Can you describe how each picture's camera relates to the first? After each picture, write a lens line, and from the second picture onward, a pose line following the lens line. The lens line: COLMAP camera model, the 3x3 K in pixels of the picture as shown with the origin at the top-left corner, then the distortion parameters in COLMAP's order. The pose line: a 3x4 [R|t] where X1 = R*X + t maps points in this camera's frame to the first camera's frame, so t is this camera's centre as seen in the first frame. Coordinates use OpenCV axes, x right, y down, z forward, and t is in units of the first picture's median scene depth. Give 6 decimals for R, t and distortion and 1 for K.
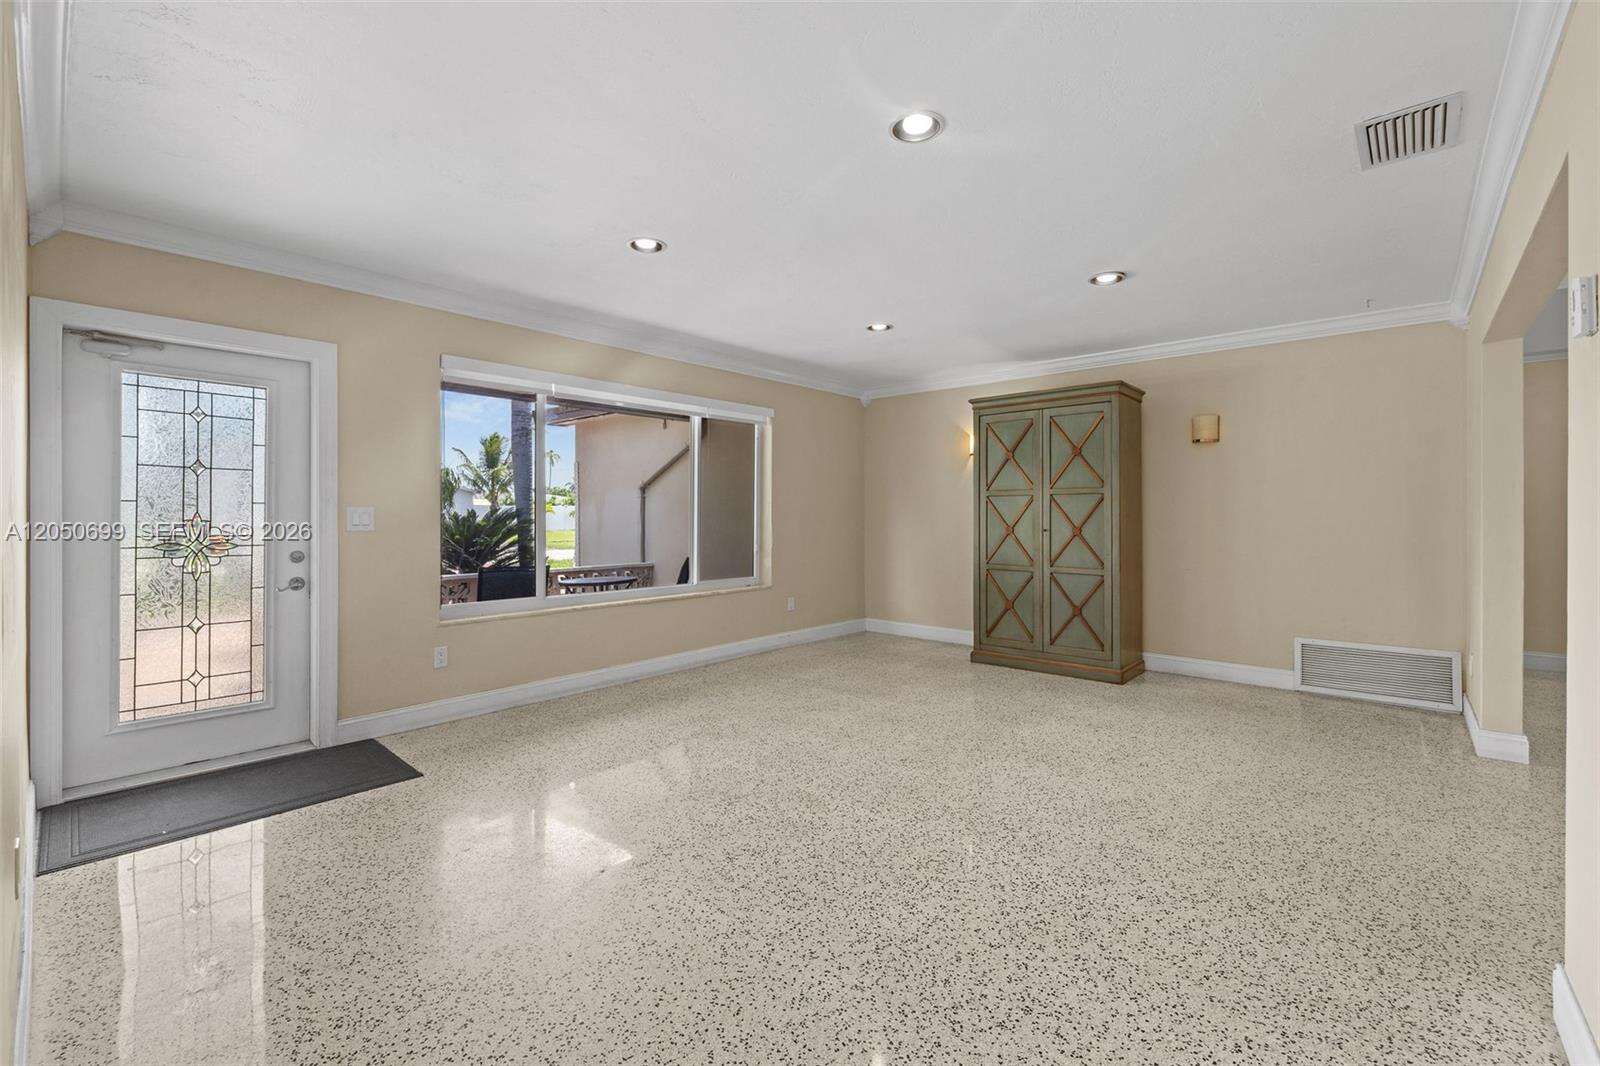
lens RADIAL K [[674.4, 0, 799.1], [0, 674.4, 522.3], [0, 0, 1]] dist [-0.000613, 0.000361]
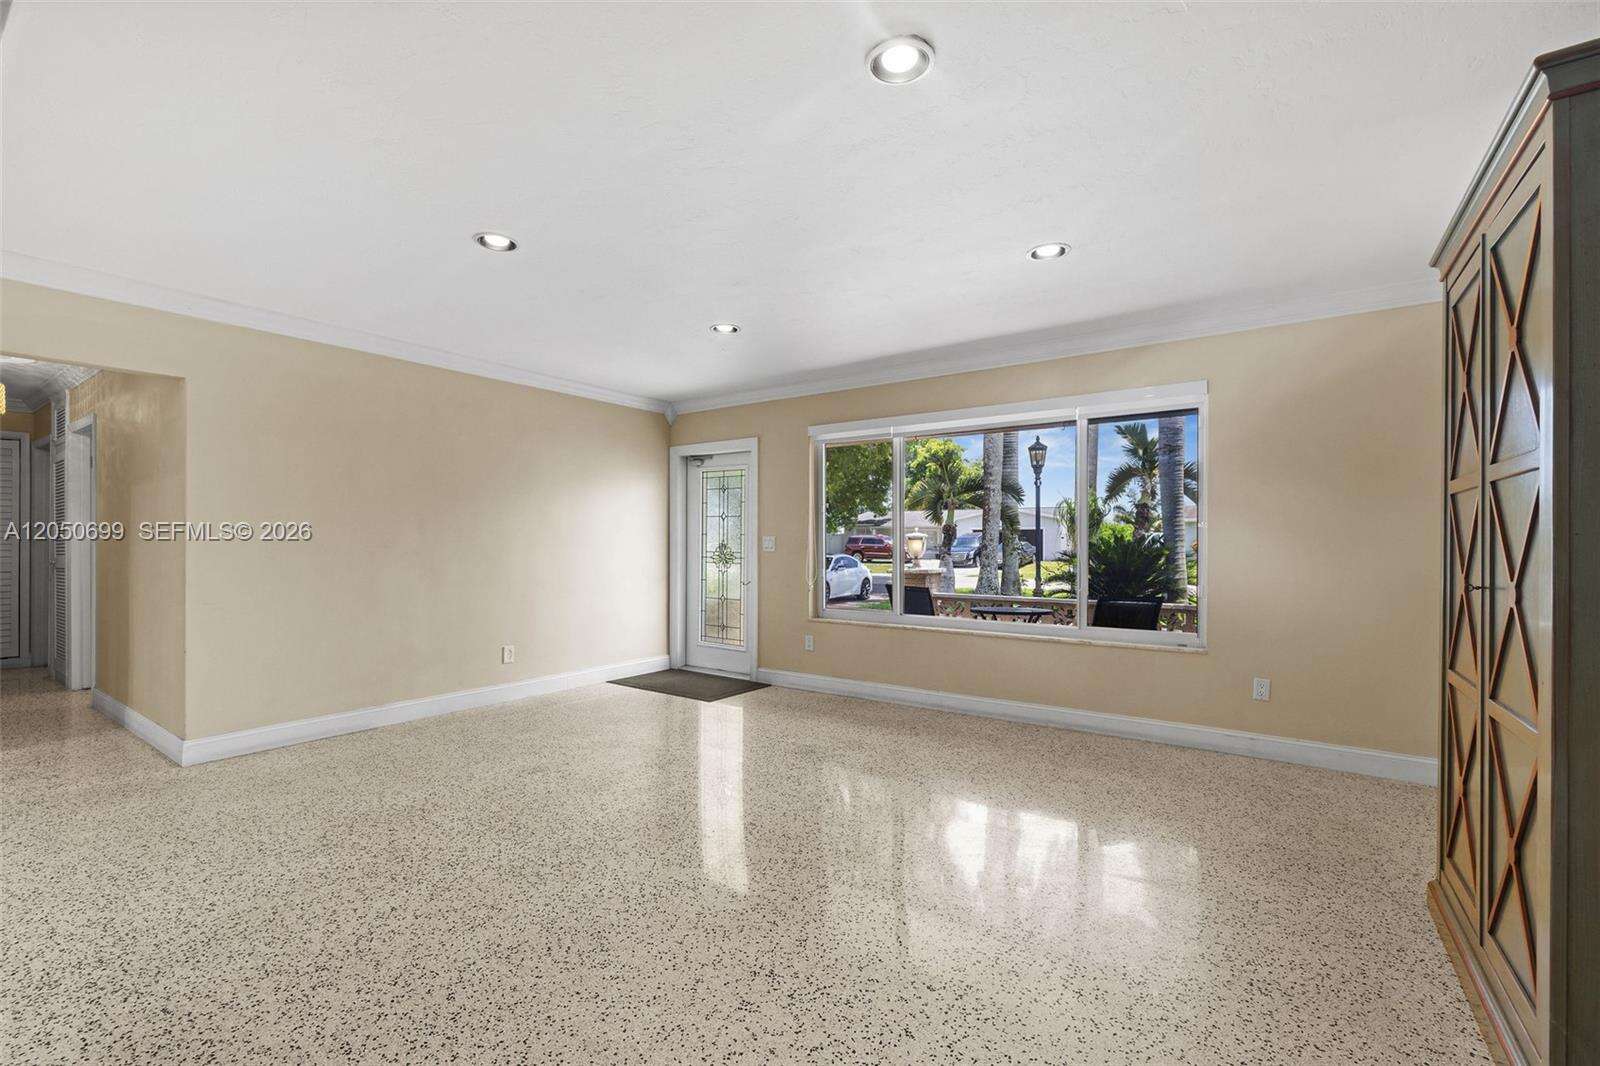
lens RADIAL K [[682.1, 0, 789.8], [0, 682.1, 538.0], [0, 0, 1]] dist [-0.004268, 0.000084]
pose [[0.111806, -0.004323, -0.993721, 1.744315], [-0.015185, 0.999866, -0.006058, -0.017215], [0.993614, 0.015767, 0.111725, 1.597944]]
